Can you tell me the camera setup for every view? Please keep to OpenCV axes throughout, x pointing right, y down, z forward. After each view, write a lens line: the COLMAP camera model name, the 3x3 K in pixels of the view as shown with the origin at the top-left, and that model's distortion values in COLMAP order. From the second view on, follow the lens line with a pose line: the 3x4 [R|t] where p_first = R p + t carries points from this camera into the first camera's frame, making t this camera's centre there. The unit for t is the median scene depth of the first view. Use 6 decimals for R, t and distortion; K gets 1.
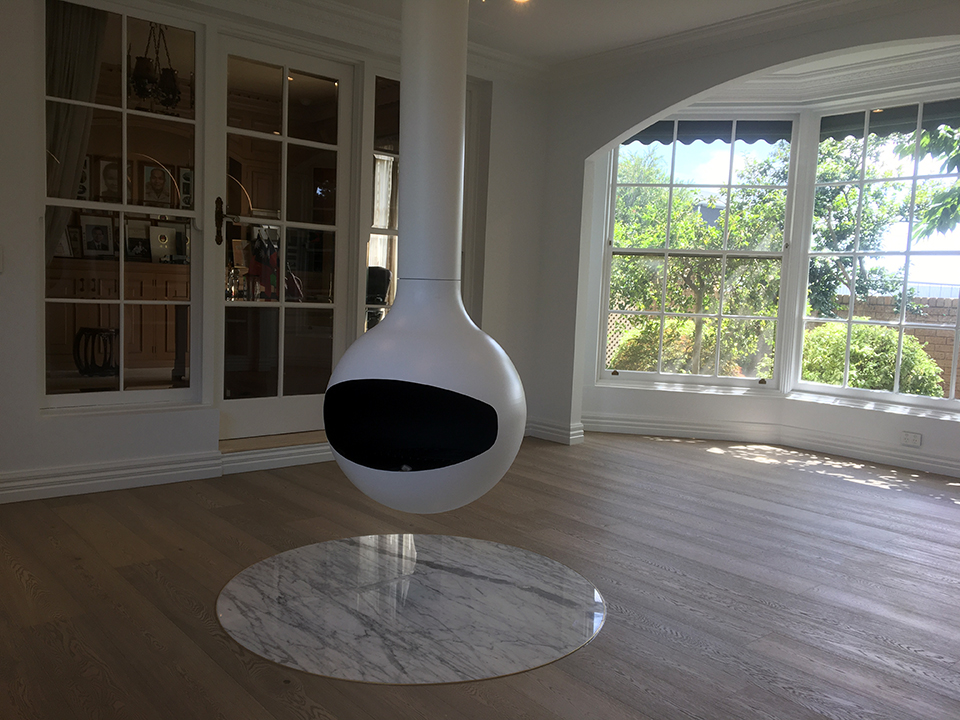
lens RADIAL K [[806.6, 0, 480.0], [0, 806.6, 360.0], [0, 0, 1]] dist [0.085570, -0.112573]
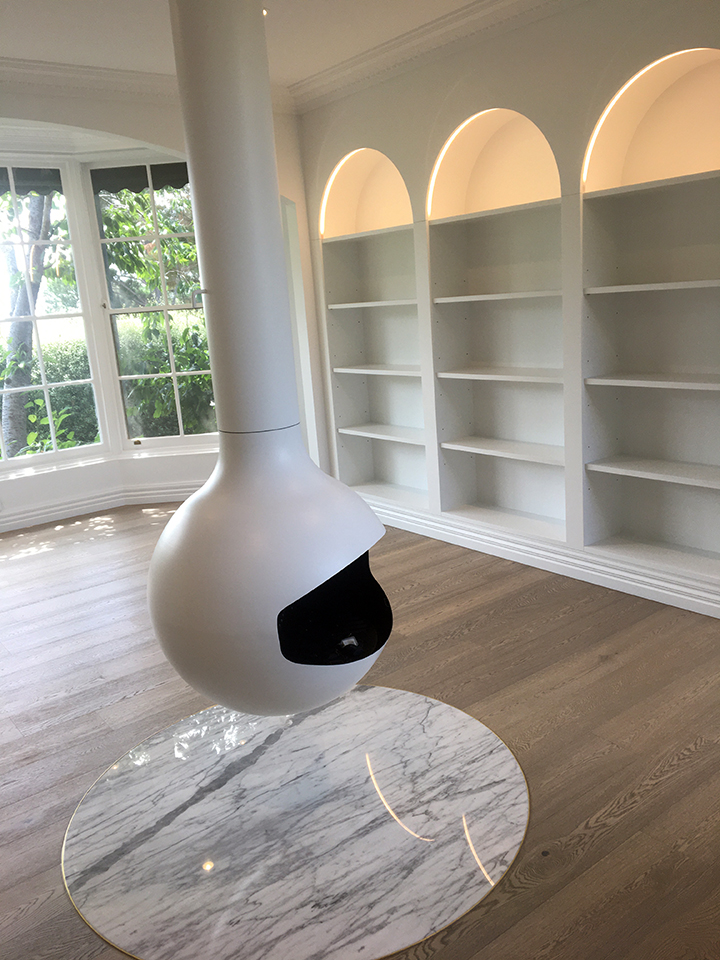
lens RADIAL K [[806.6, 0, 360.0], [0, 806.6, 480.0], [0, 0, 1]] dist [0.085570, -0.112573]
pose [[0.049483, -0.272205, 0.960966, -0.899645], [0.169454, 0.950484, 0.260510, -0.259099], [-0.984295, 0.149948, 0.093159, 0.917407]]
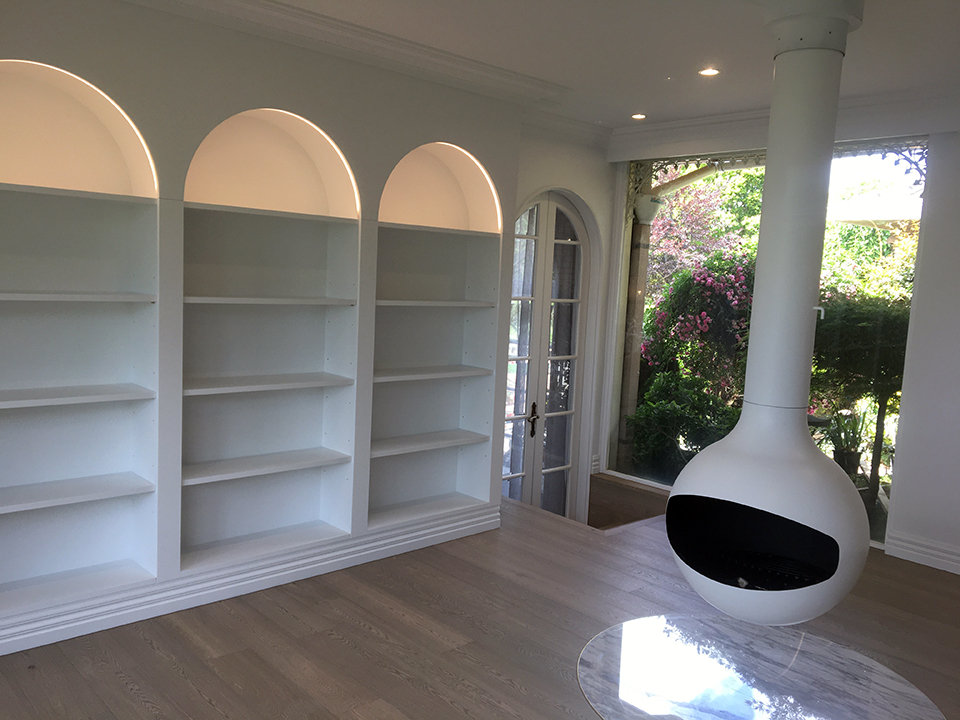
lens RADIAL K [[806.6, 0, 480.0], [0, 806.6, 360.0], [0, 0, 1]] dist [0.085570, -0.112573]
pose [[-0.994868, -0.086311, -0.052811, 0.423436], [-0.095122, 0.975725, 0.197265, -0.361574], [0.034503, 0.201276, -0.978927, 2.215537]]
